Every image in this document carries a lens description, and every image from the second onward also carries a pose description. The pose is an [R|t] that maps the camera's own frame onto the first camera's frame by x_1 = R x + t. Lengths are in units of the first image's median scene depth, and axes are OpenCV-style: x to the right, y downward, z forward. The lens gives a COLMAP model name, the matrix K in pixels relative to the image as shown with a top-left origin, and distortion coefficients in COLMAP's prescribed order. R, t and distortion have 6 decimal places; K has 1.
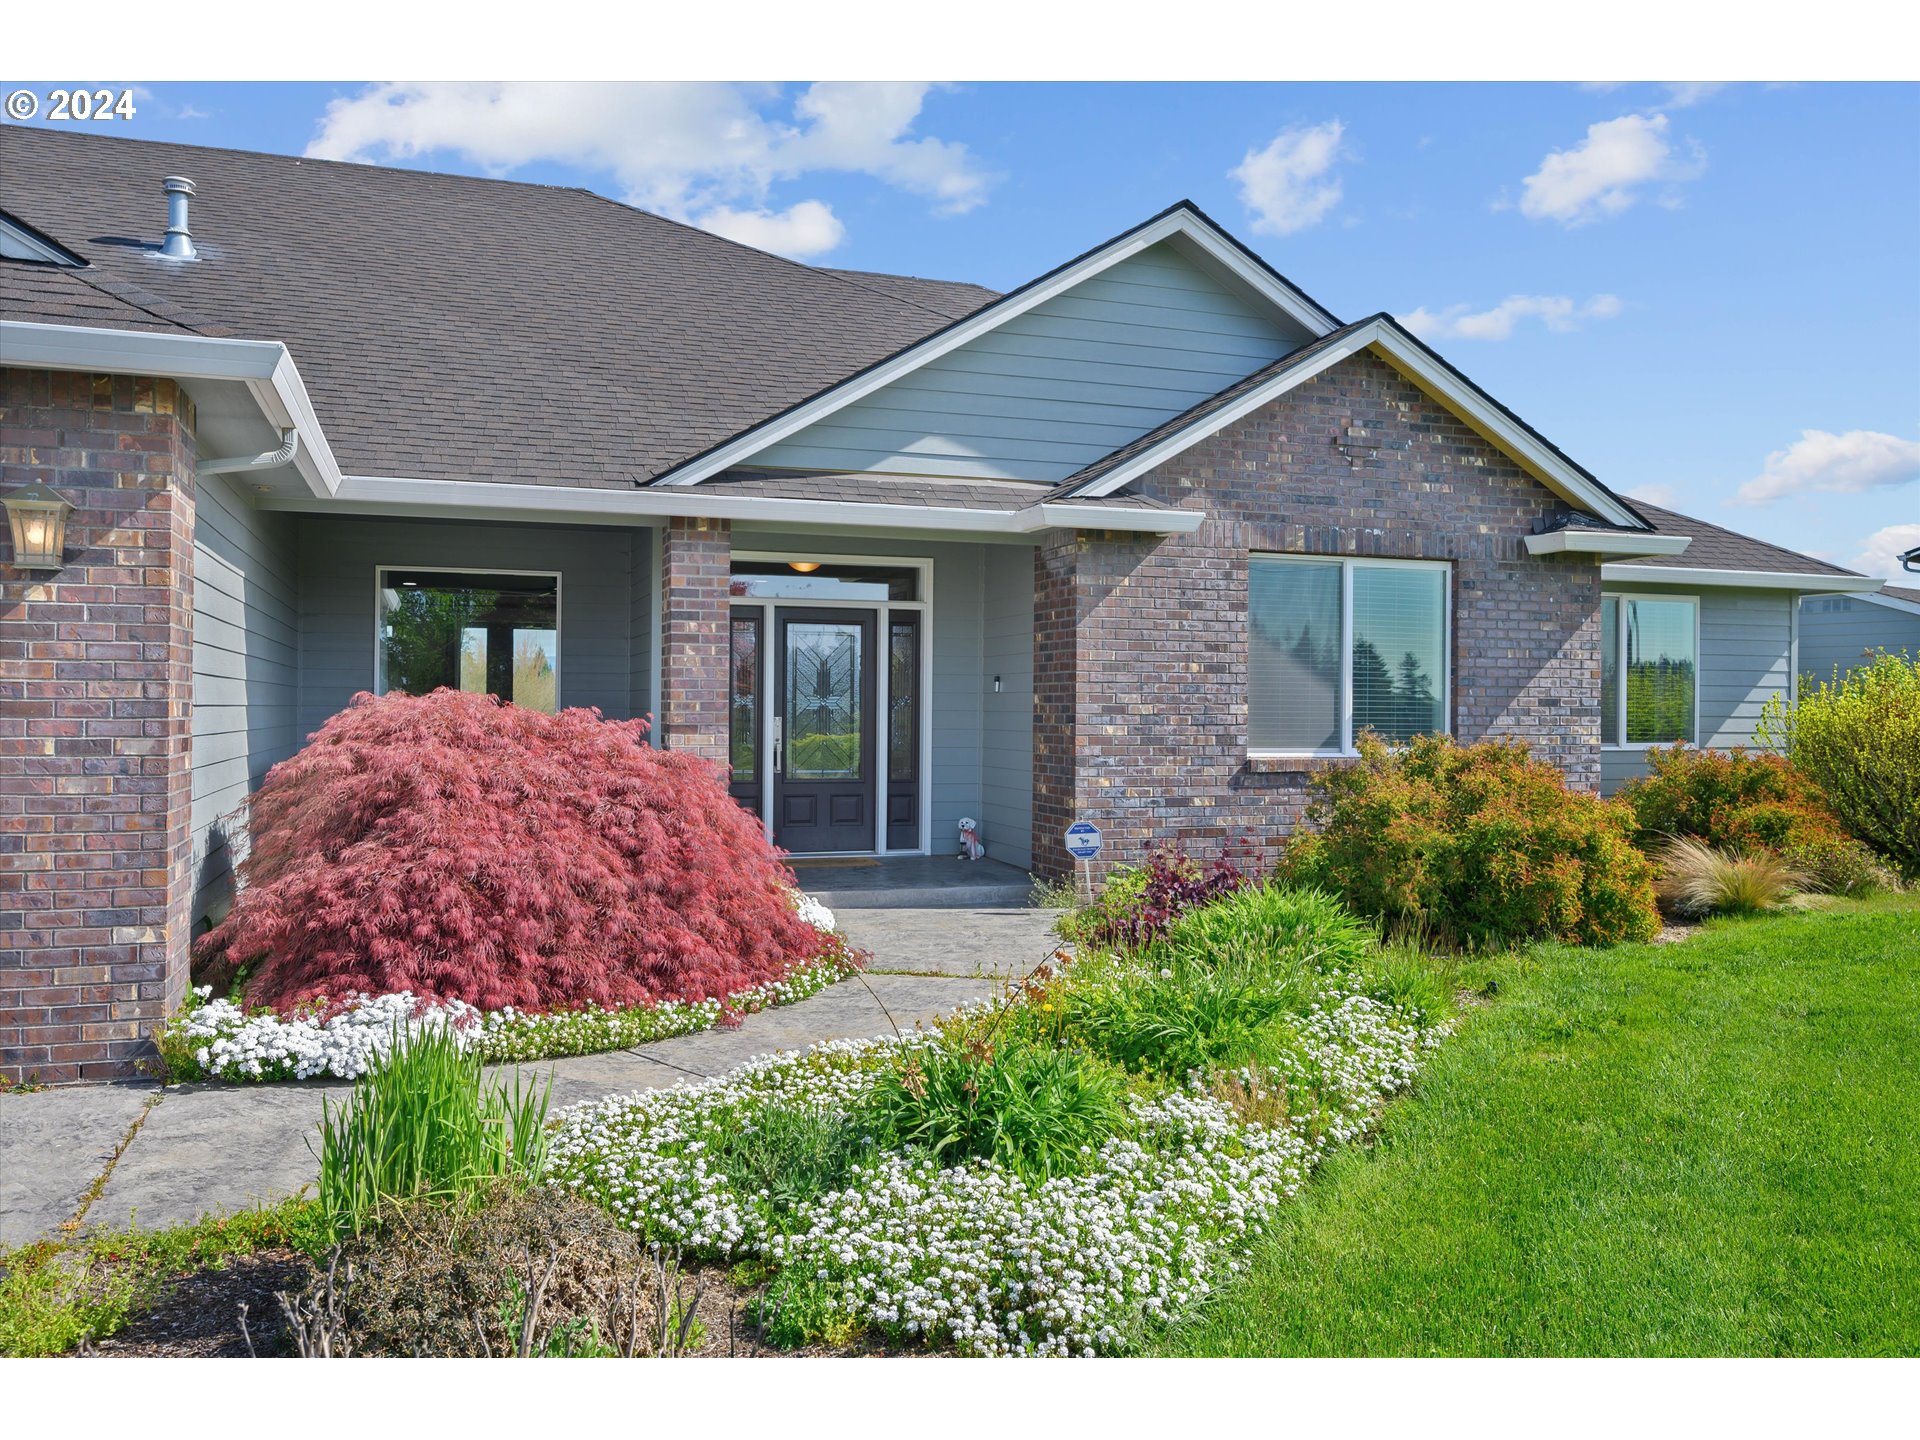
lens RADIAL K [[1521.9, 0, 960.0], [0, 1521.9, 720.0], [0, 0, 1]] dist [0.000730, 0.002024]
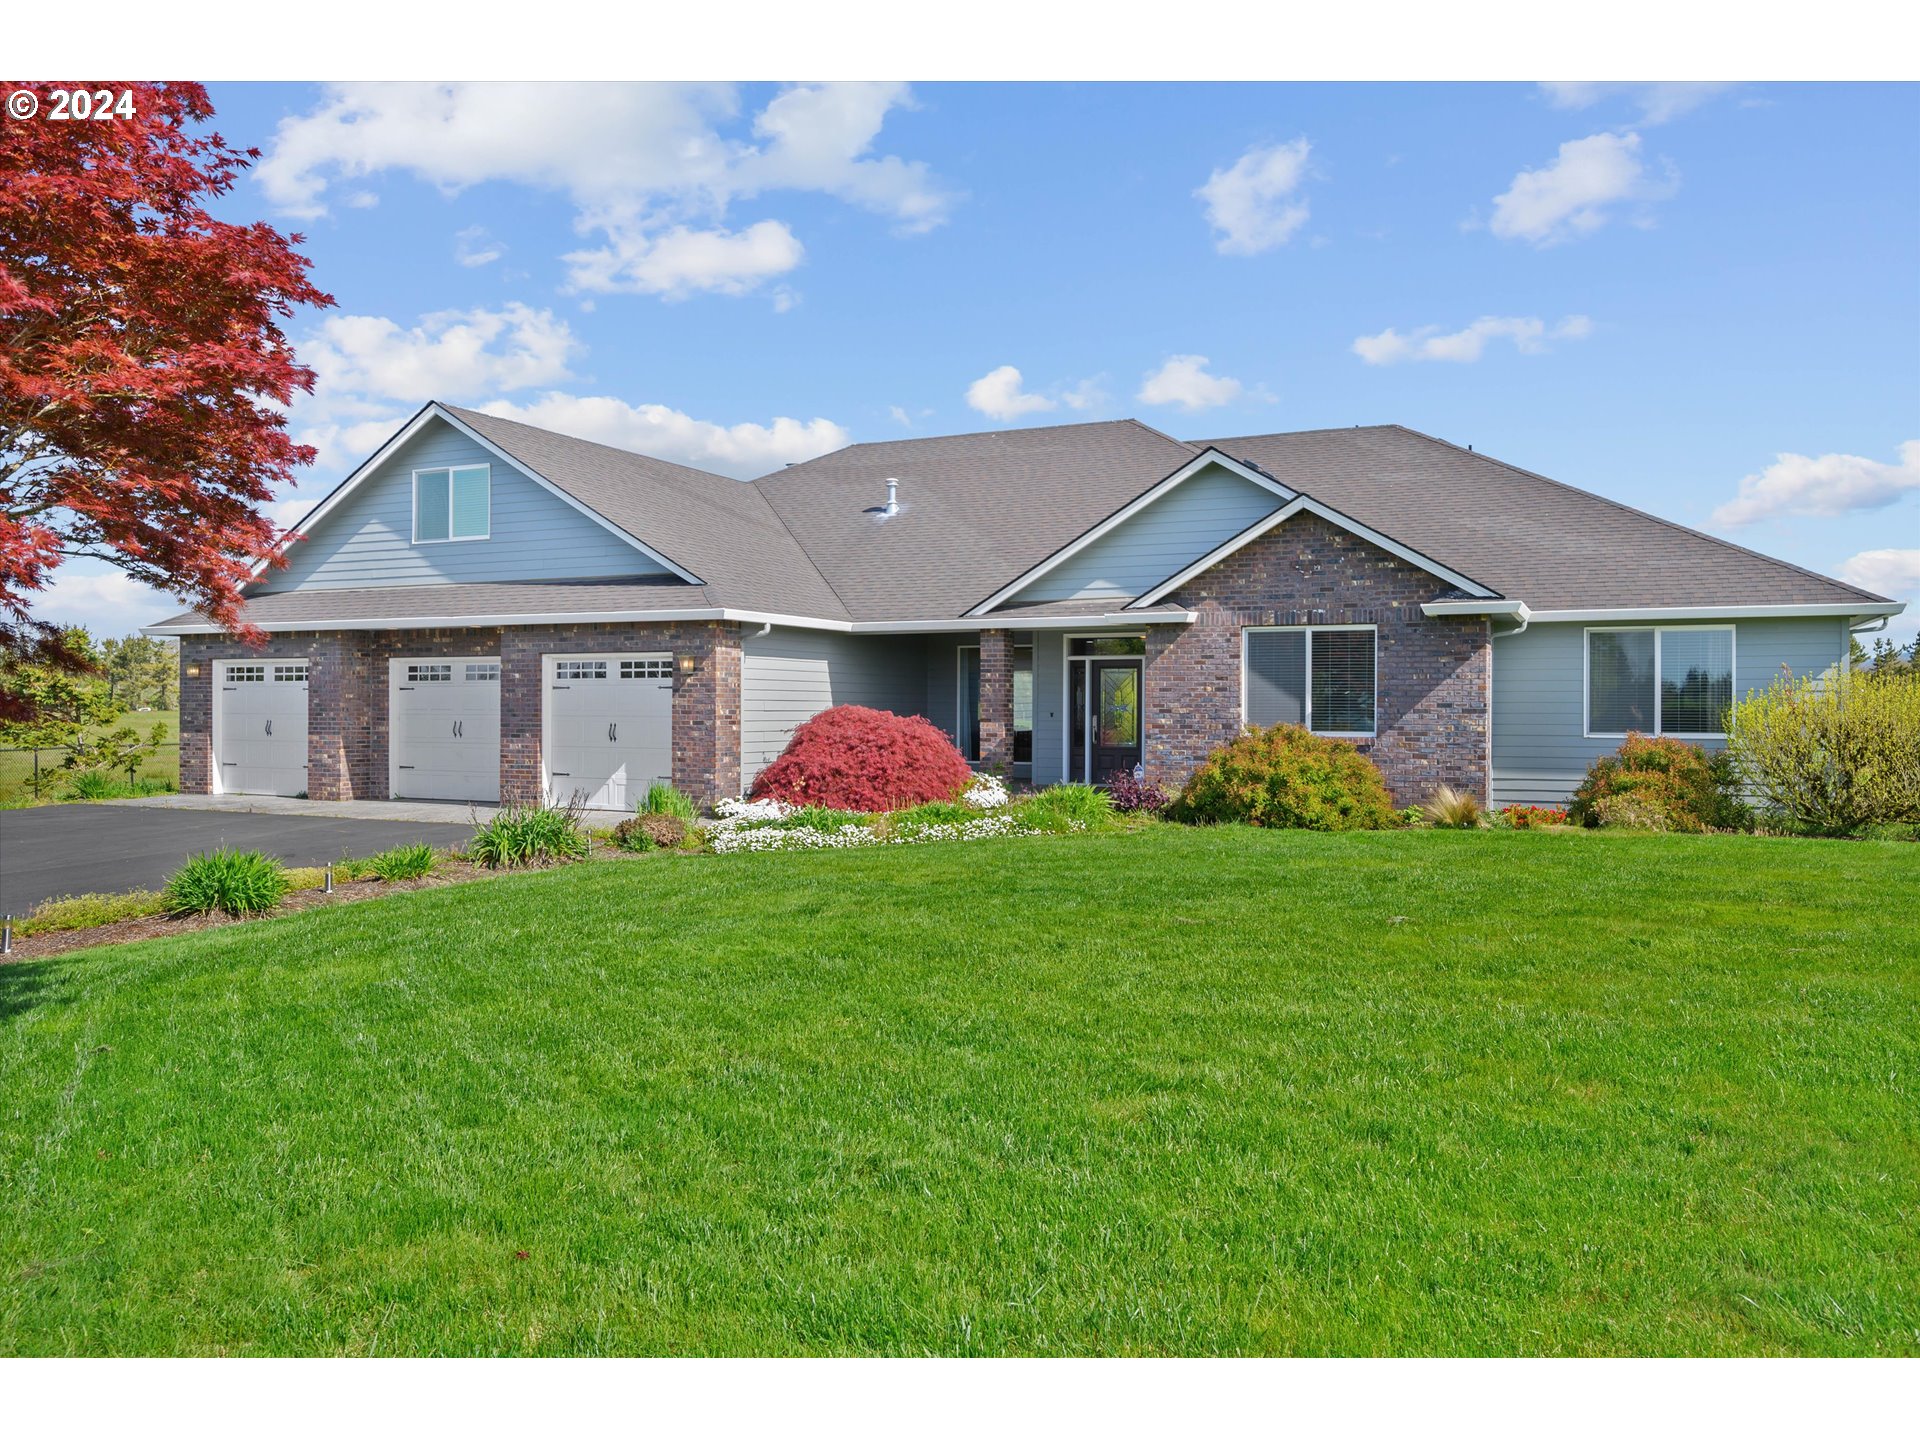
lens RADIAL K [[1521.9, 0, 960.0], [0, 1521.9, 720.0], [0, 0, 1]] dist [0.000730, 0.002024]
pose [[0.708095, -0.000426, -0.706117, 1.289742], [-0.001809, 0.999995, -0.002417, 0.010271], [0.706115, 0.002988, 0.708091, -0.591505]]
